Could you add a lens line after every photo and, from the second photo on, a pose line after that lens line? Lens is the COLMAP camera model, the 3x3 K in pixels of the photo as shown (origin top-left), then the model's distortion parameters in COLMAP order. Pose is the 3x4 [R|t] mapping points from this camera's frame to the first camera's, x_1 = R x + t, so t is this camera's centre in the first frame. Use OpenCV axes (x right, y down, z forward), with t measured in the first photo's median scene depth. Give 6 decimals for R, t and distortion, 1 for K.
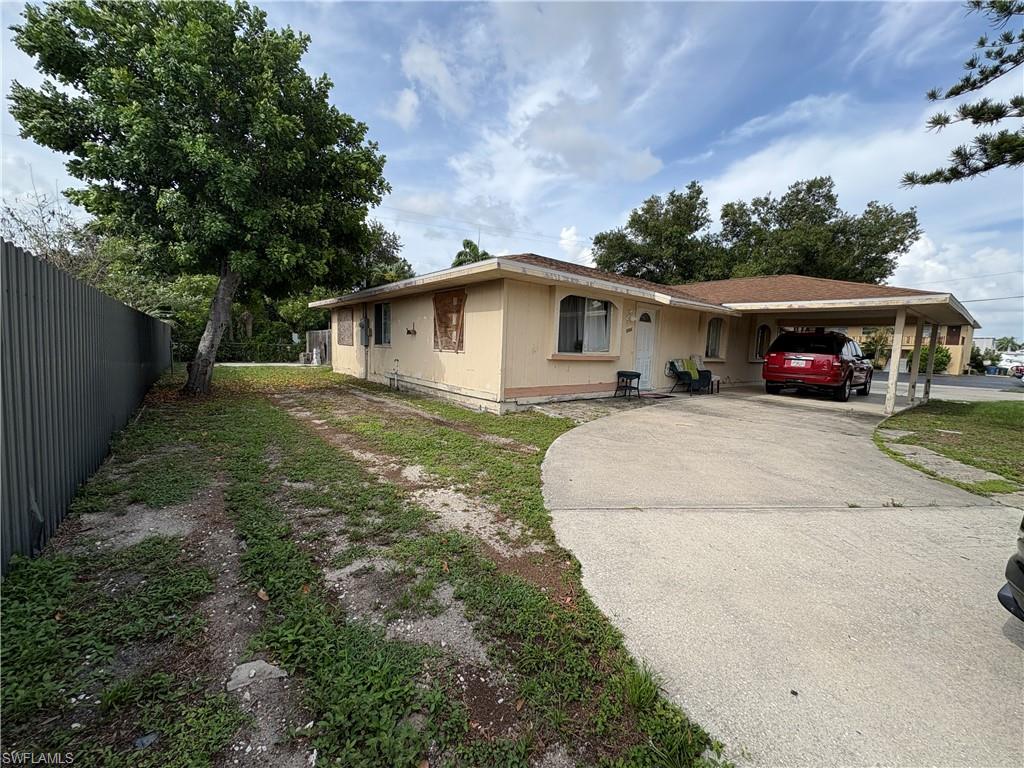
lens RADIAL K [[406.8, 0, 512.3], [0, 406.8, 392.3], [0, 0, 1]] dist [0.001936, 0.000135]
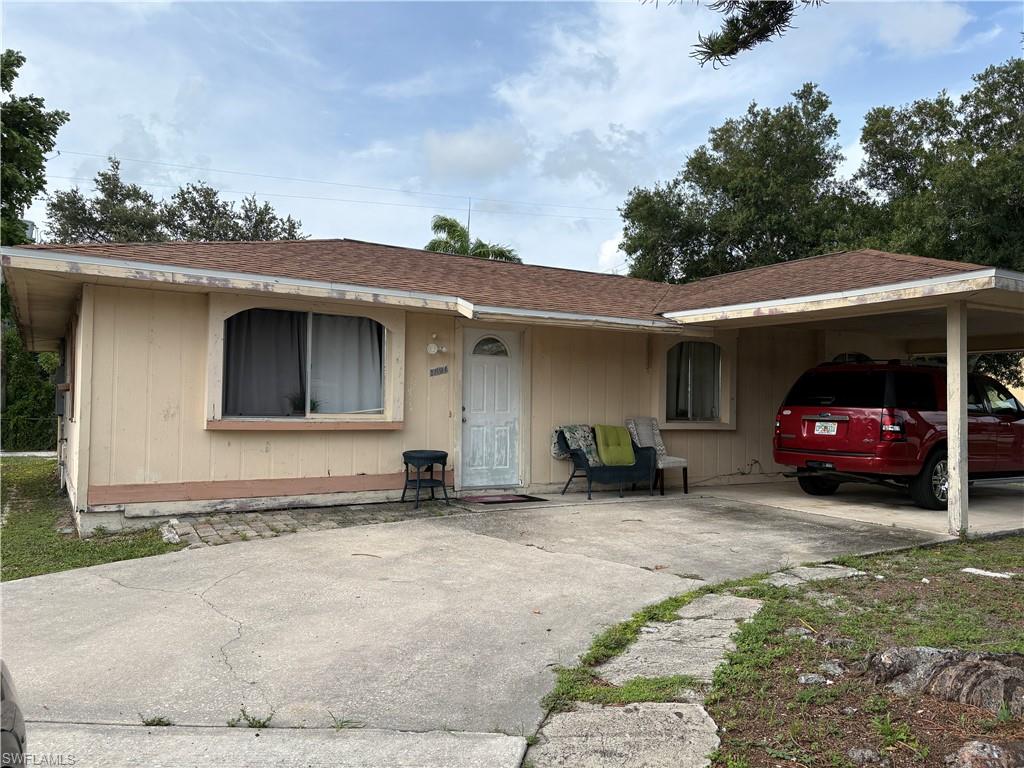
lens RADIAL K [[780.2, 0, 511.4], [0, 780.2, 381.6], [0, 0, 1]] dist [0.028963, -0.008315]
pose [[0.987693, -0.031378, -0.153223, 0.479547], [0.007428, 0.987974, -0.154444, 0.013094], [0.156227, 0.151406, 0.976048, 0.044408]]
